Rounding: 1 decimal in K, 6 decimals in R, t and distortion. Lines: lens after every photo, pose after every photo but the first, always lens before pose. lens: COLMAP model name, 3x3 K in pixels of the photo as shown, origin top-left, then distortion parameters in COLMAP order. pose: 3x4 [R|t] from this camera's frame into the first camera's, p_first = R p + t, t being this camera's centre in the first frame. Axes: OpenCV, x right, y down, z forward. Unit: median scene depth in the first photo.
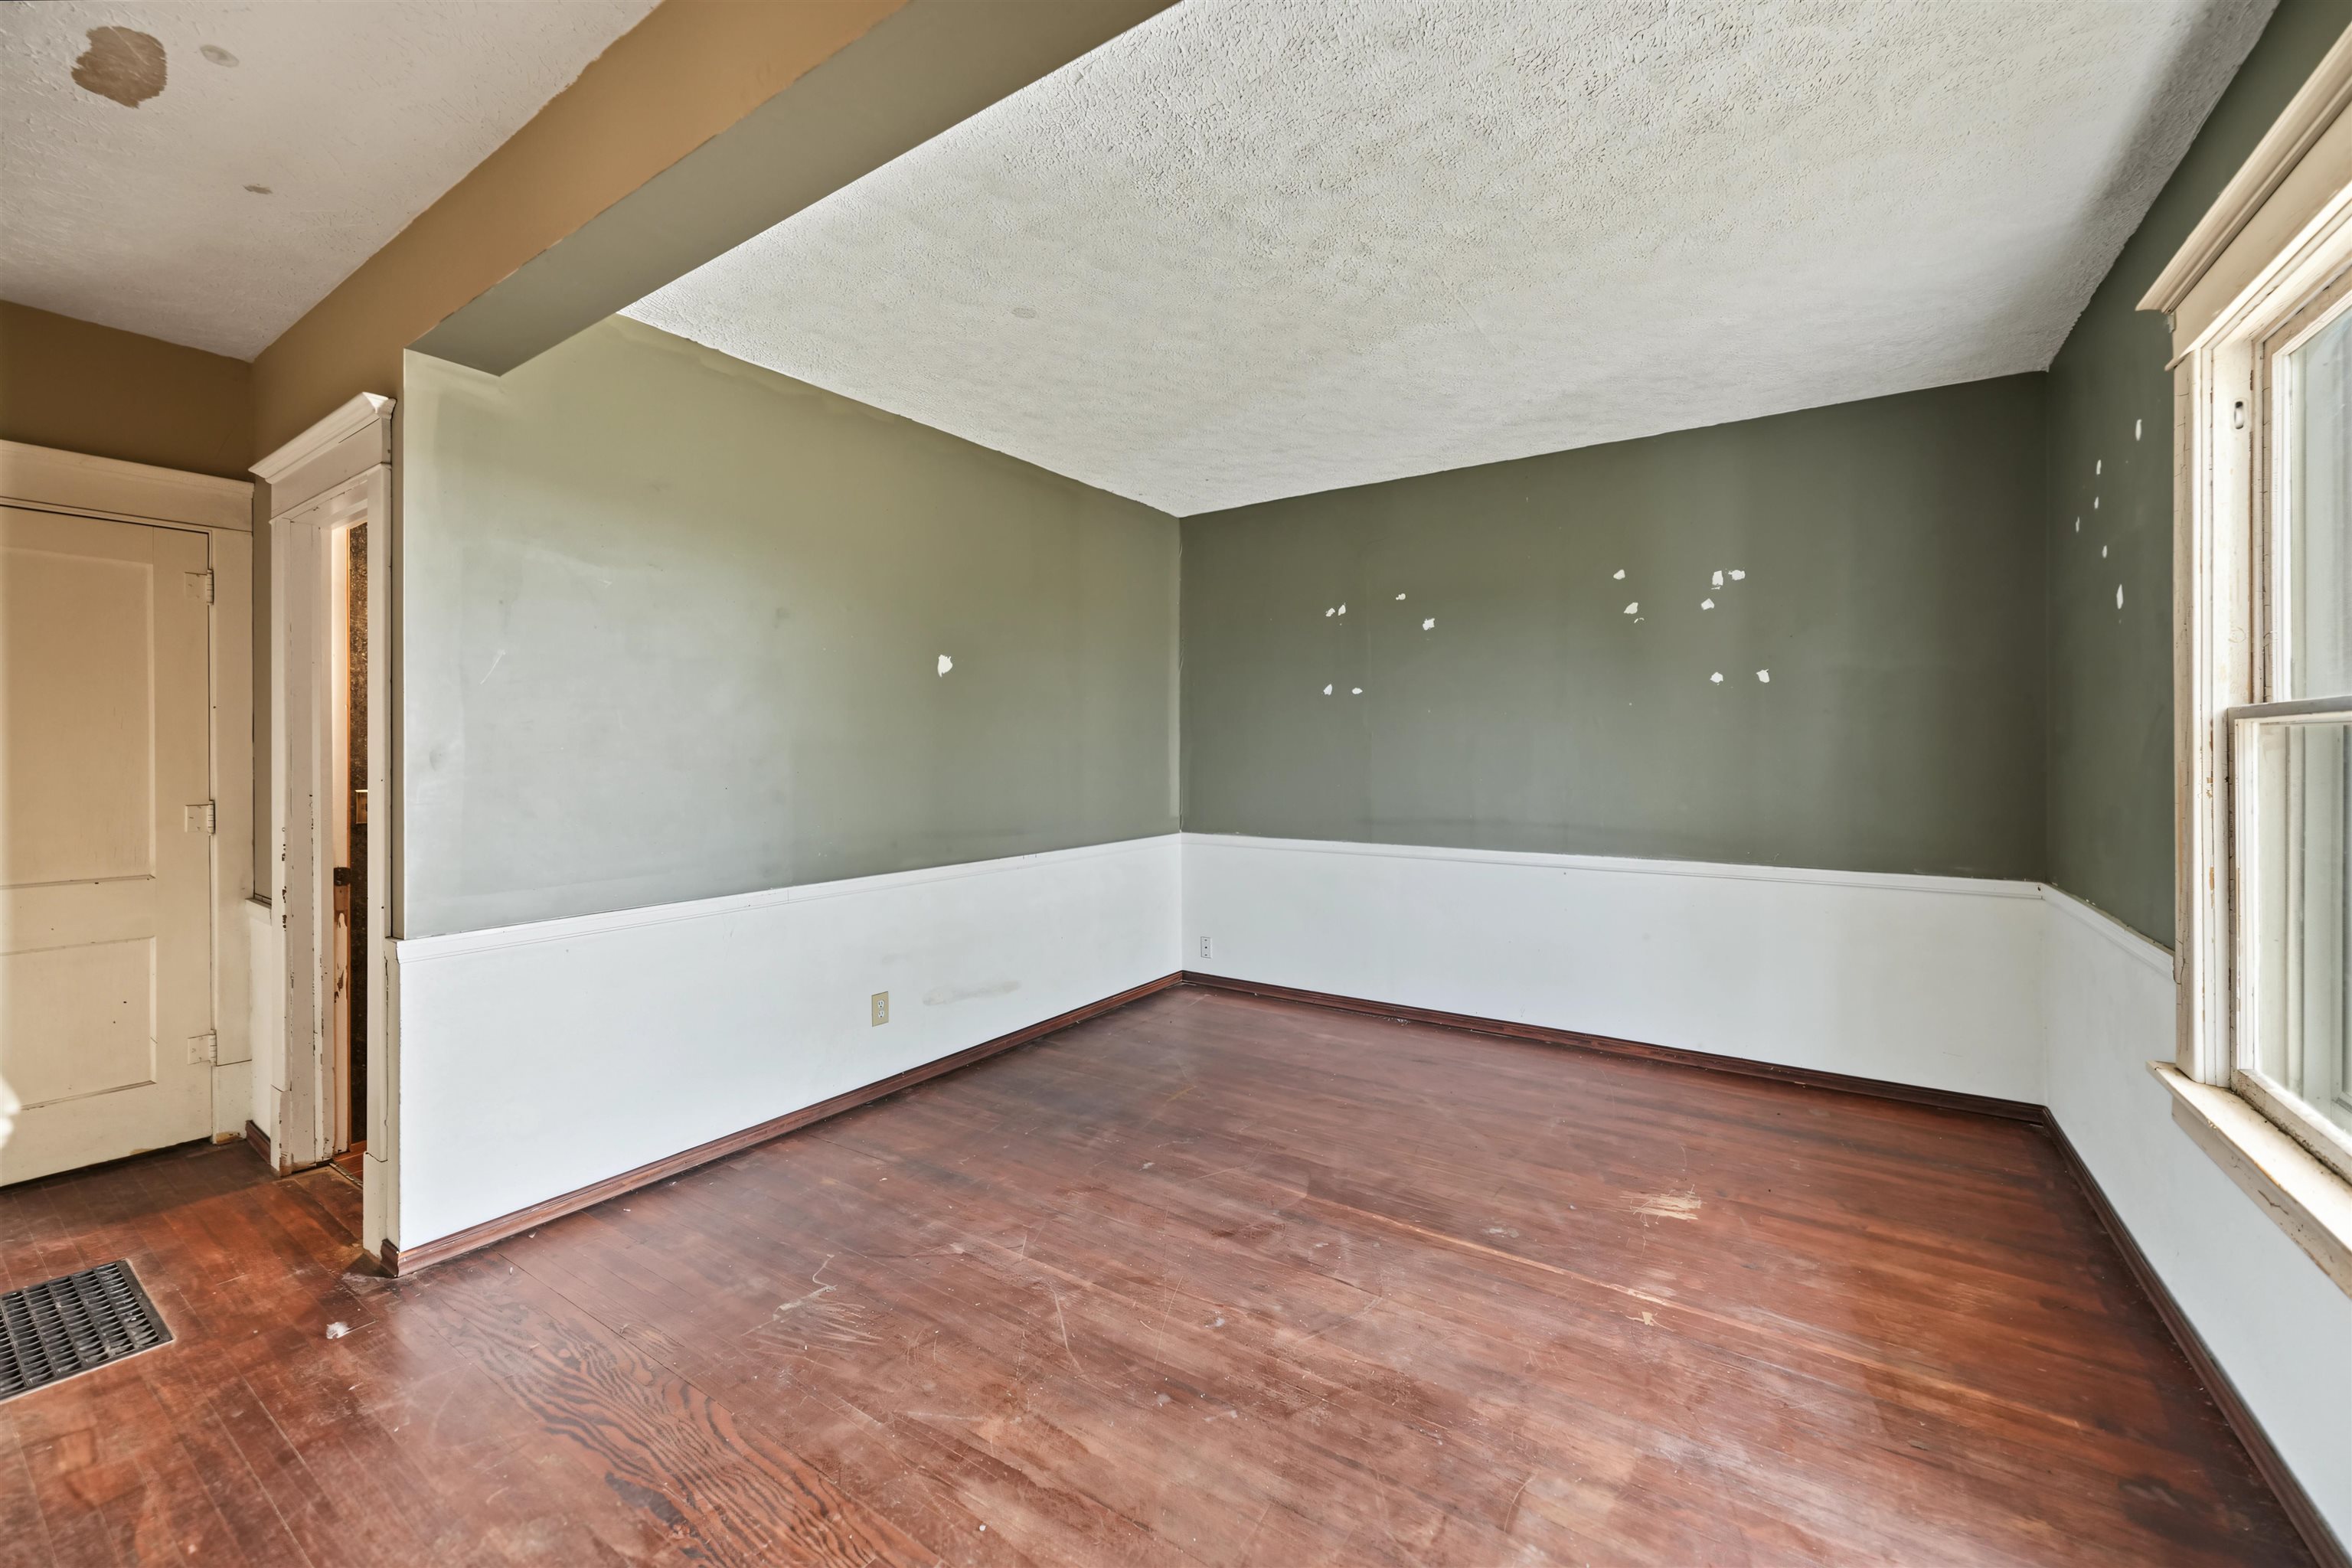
lens RADIAL K [[936.2, 0, 1178.2], [0, 936.2, 763.4], [0, 0, 1]] dist [-0.000003, 0.000059]
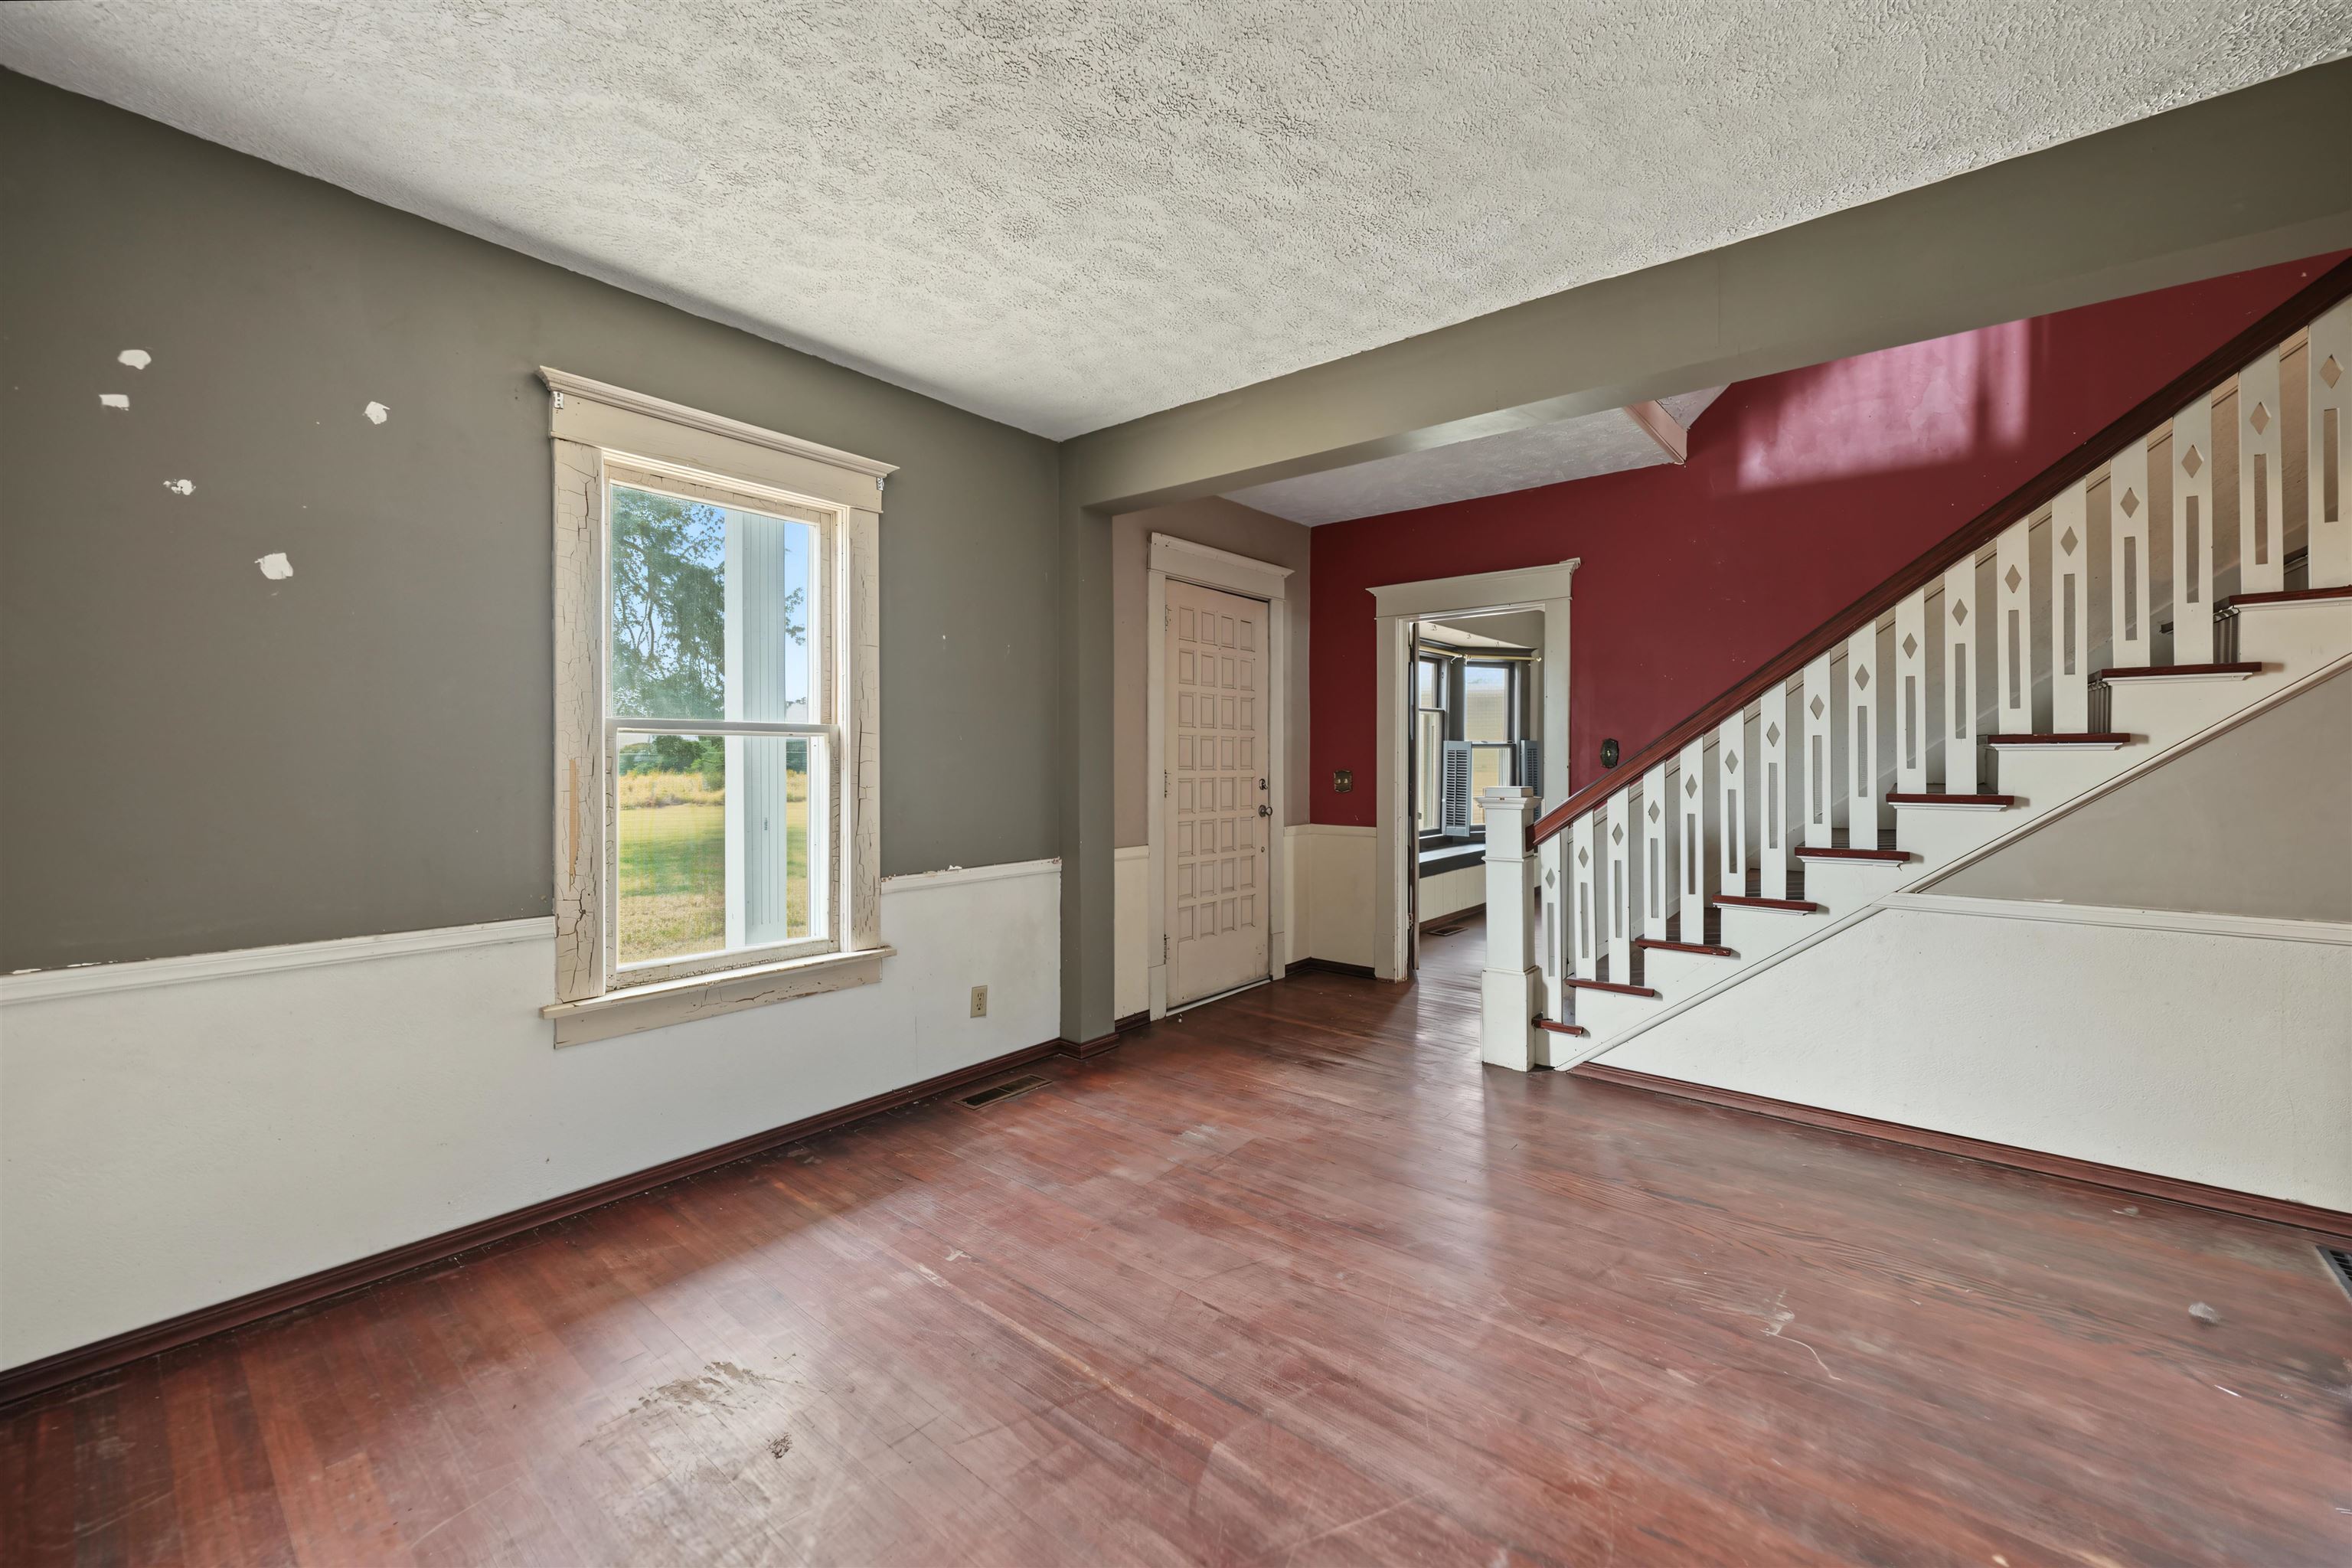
lens RADIAL K [[936.2, 0, 1178.2], [0, 936.2, 763.4], [0, 0, 1]] dist [-0.000003, 0.000059]
pose [[-0.995508, -0.002043, 0.094660, 0.123692], [0.000044, 0.999757, 0.022038, -0.019885], [-0.094682, 0.021943, -0.995266, 1.980433]]
